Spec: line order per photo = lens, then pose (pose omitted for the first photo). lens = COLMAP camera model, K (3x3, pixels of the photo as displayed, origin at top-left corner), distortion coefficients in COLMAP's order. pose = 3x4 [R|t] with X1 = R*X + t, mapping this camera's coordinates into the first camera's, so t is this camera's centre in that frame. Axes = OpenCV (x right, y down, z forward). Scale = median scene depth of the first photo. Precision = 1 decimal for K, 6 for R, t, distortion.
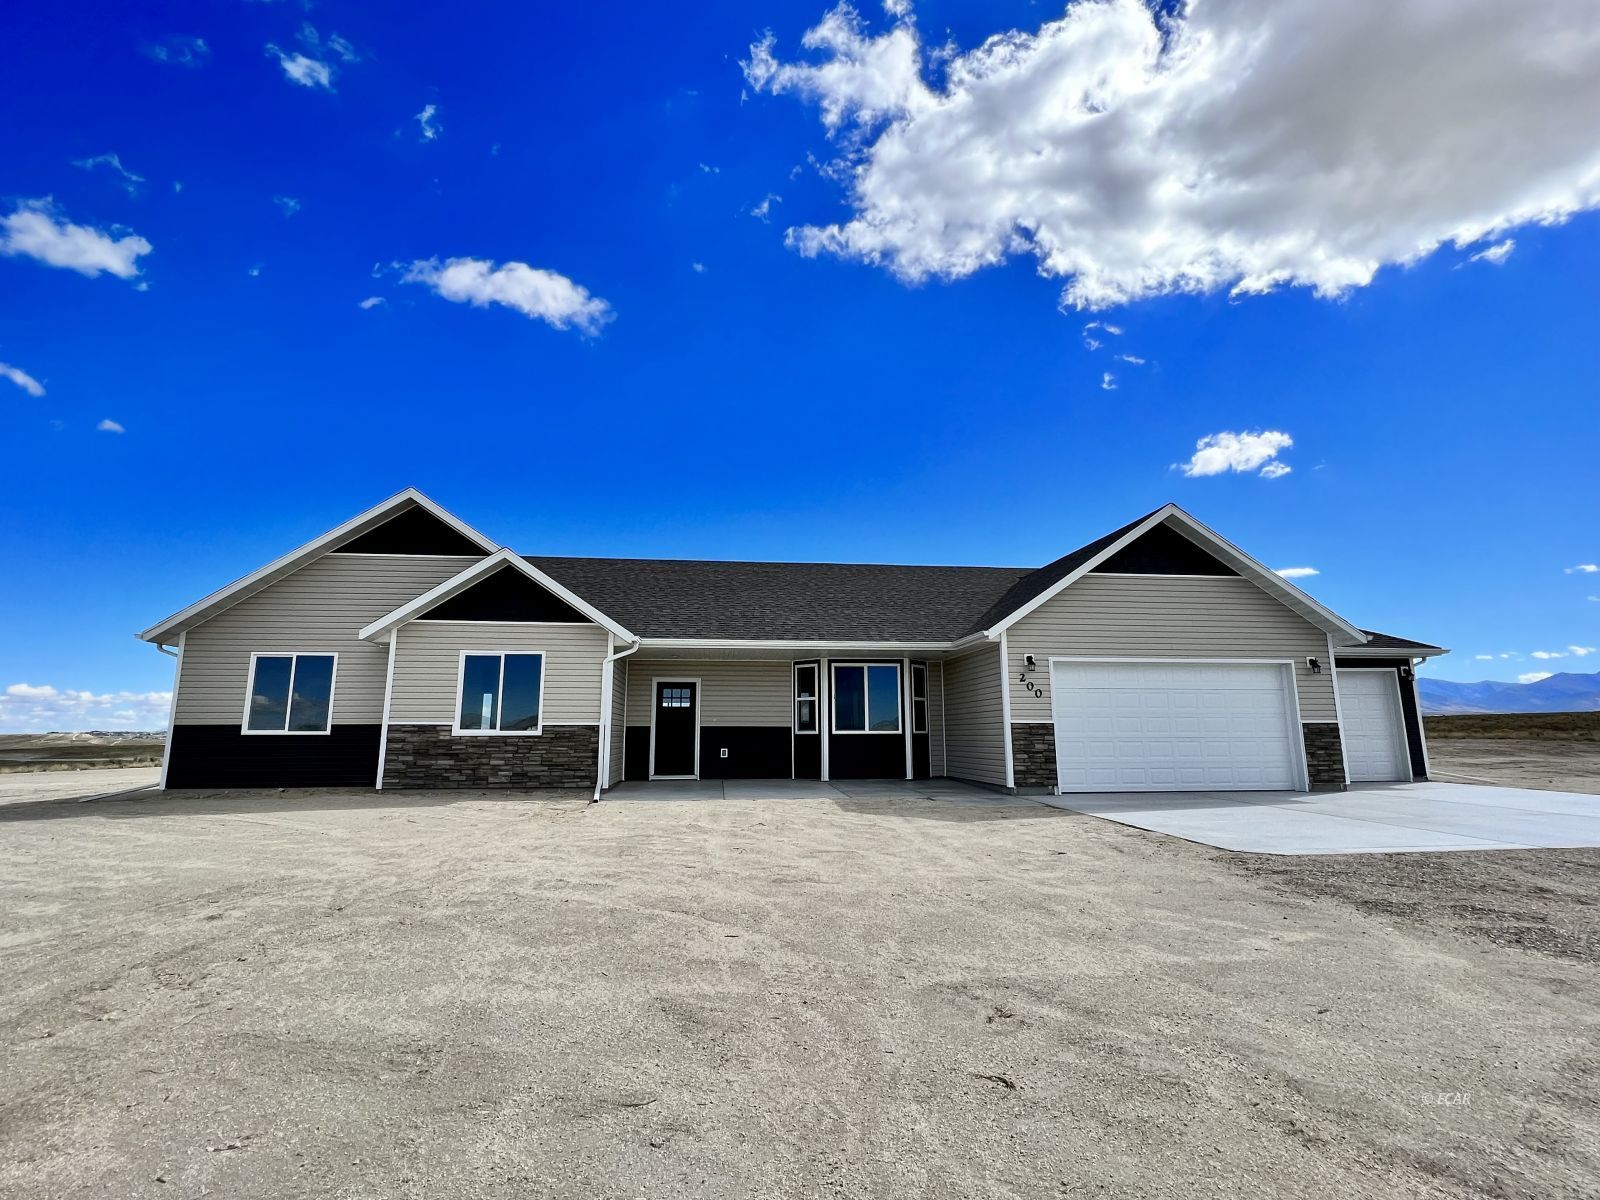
lens RADIAL K [[646.4, 0, 800.0], [0, 646.4, 600.0], [0, 0, 1]] dist [-0.001666, -0.000133]
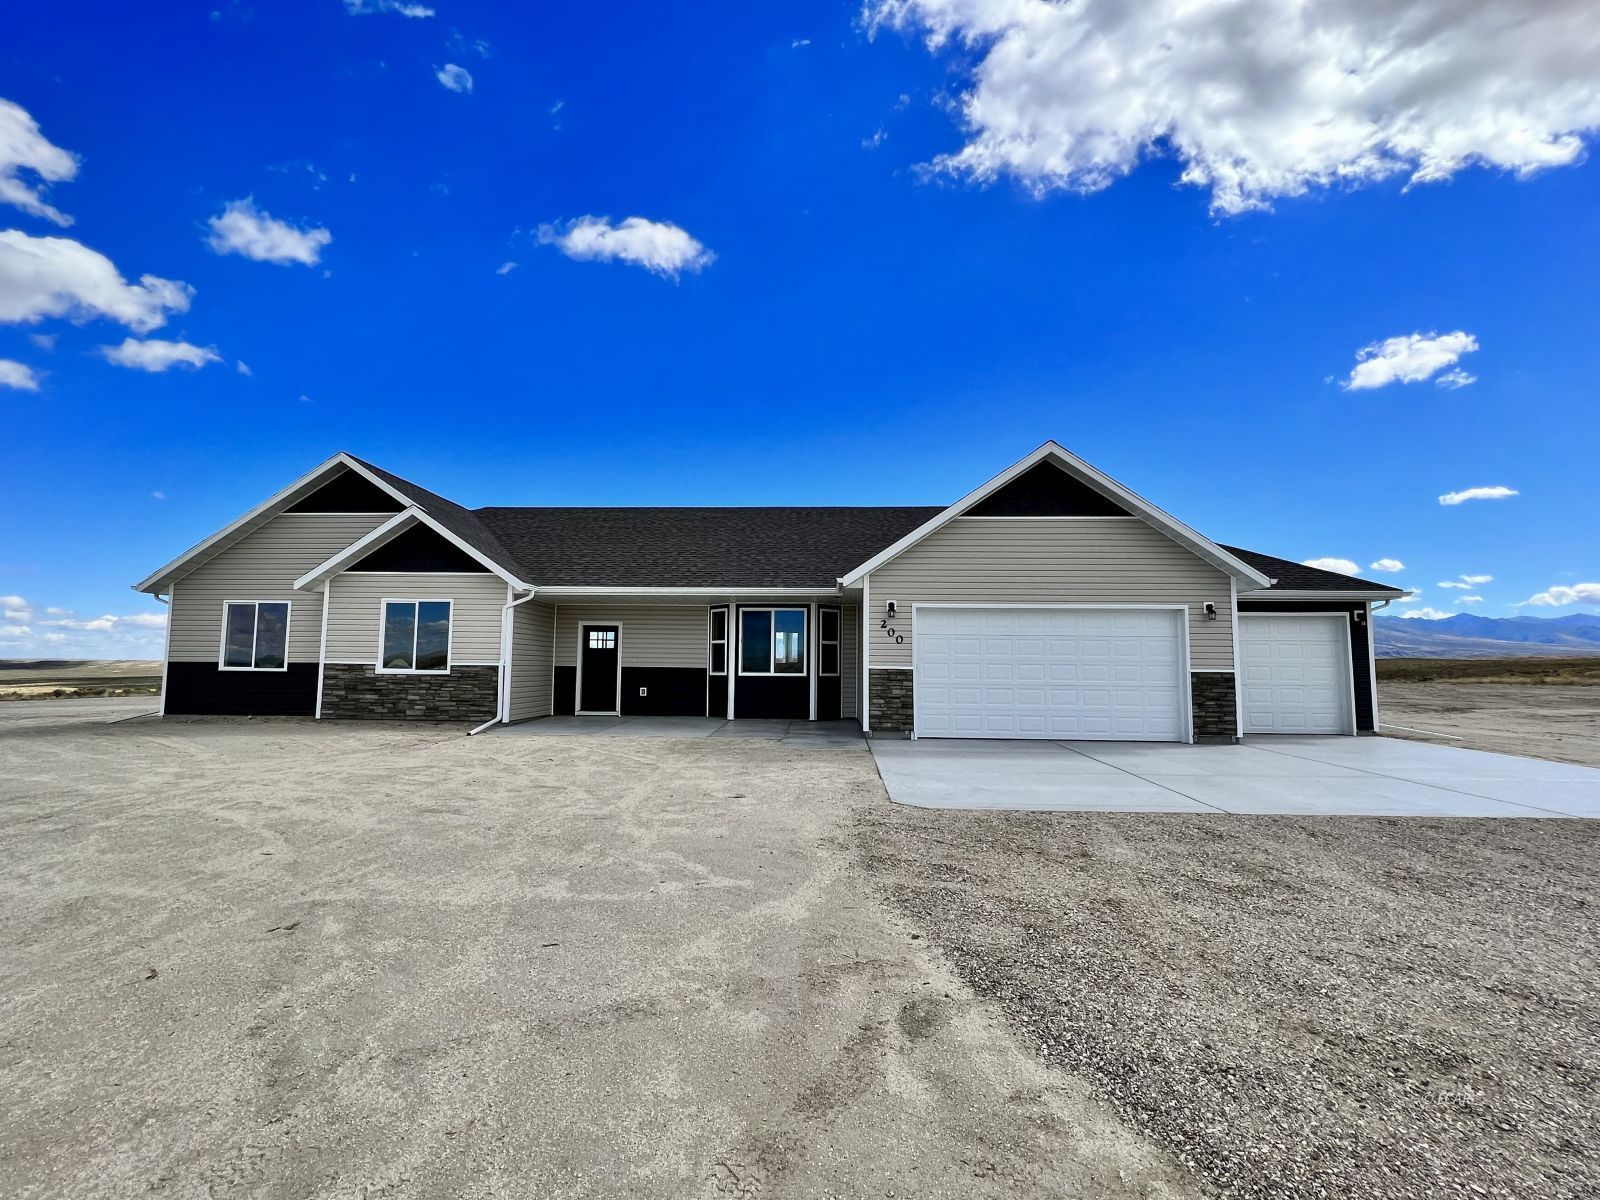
lens RADIAL K [[646.4, 0, 800.0], [0, 646.4, 600.0], [0, 0, 1]] dist [-0.001666, -0.000133]
pose [[0.989584, -0.003251, -0.143922, 0.350179], [0.017424, 0.995100, 0.097323, -0.015316], [0.142901, -0.098817, 0.984792, 0.004144]]
